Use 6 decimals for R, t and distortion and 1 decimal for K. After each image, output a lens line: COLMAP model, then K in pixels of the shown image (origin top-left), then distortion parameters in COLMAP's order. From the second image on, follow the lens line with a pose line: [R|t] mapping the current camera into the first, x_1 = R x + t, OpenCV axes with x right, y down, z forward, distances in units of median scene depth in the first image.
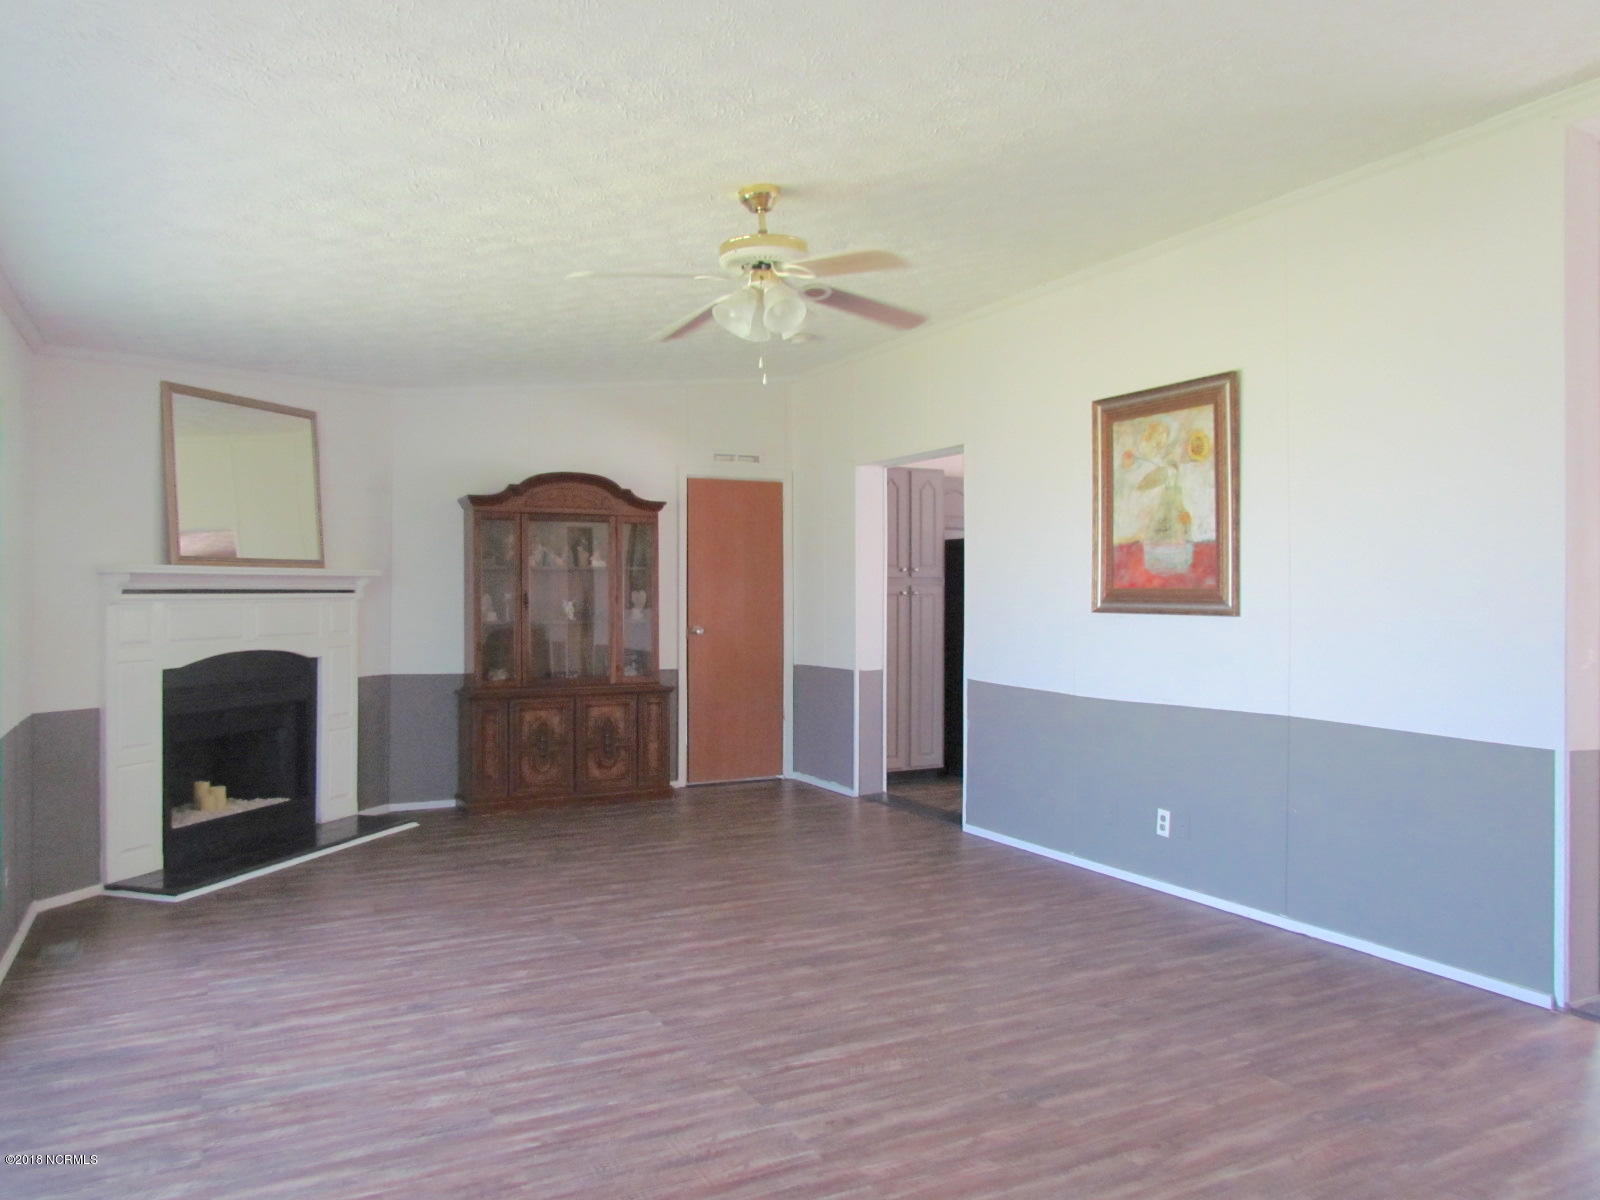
lens RADIAL K [[1128.5, 0, 800.0], [0, 1128.5, 600.0], [0, 0, 1]] dist [-0.075253, 0.045032]
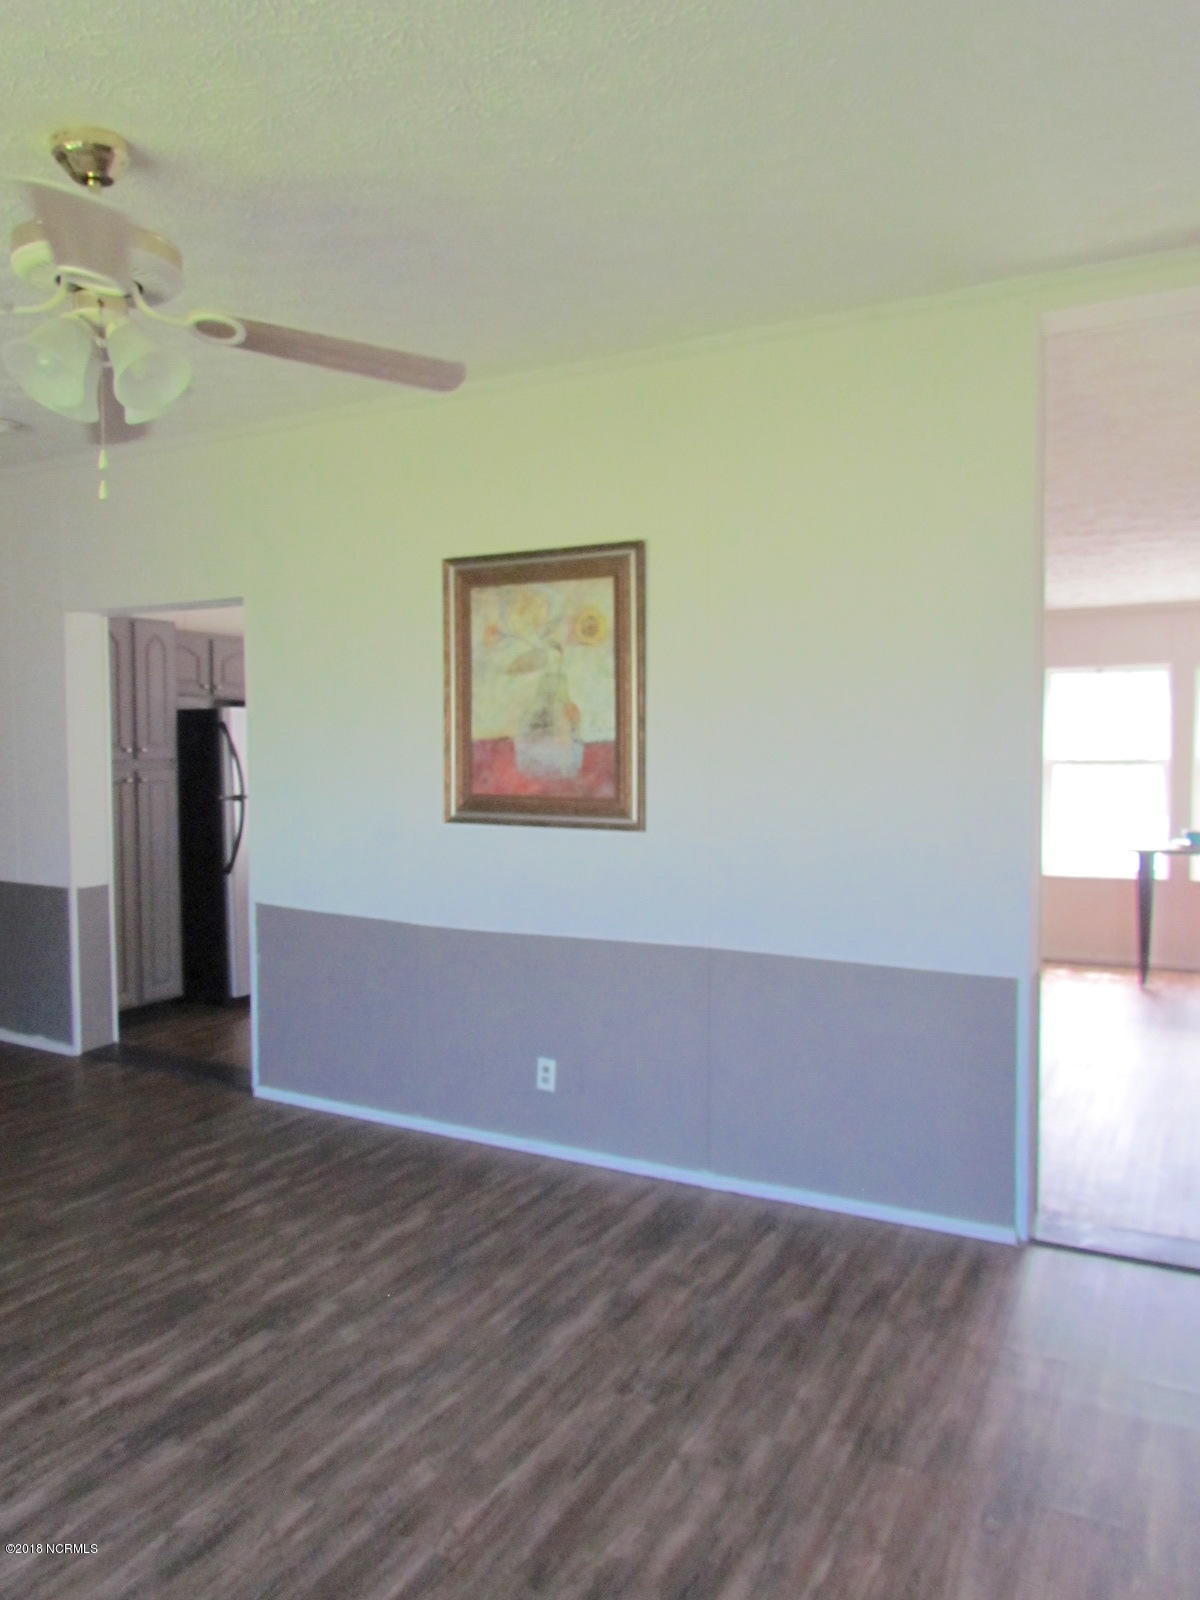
lens RADIAL K [[1128.5, 0, 642.7], [0, 1128.5, 800.0], [0, 0, 1]] dist [-0.075253, 0.045032]
pose [[0.817088, -0.036493, 0.575357, -0.094041], [0.005319, 0.998429, 0.055774, -0.053358], [-0.576488, -0.042512, 0.815999, 0.278531]]
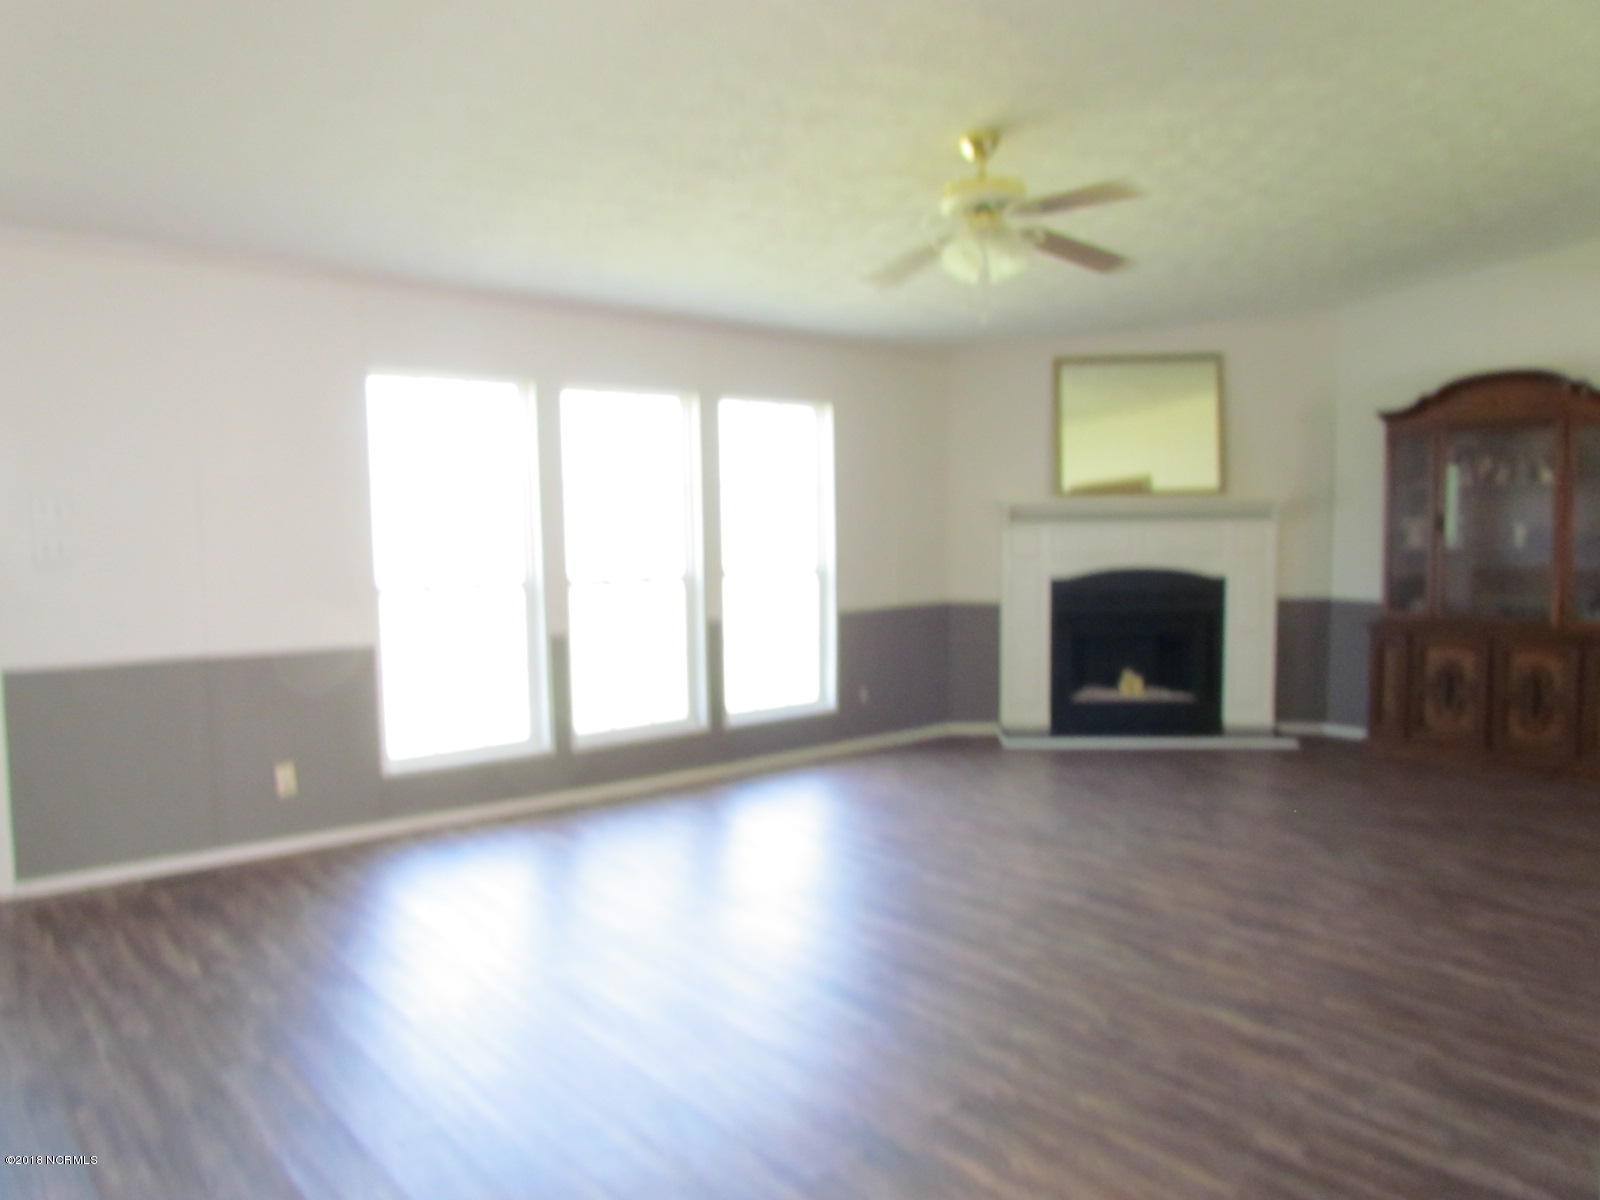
lens RADIAL K [[1141.2, 0, 800.0], [0, 1141.2, 600.0], [0, 0, 1]] dist [-0.002236, 0.000963]
pose [[0.239343, 0.070312, -0.968386, 0.726194], [0.008601, 0.997182, 0.074529, -0.016372], [0.970897, -0.026167, 0.238063, 0.399428]]
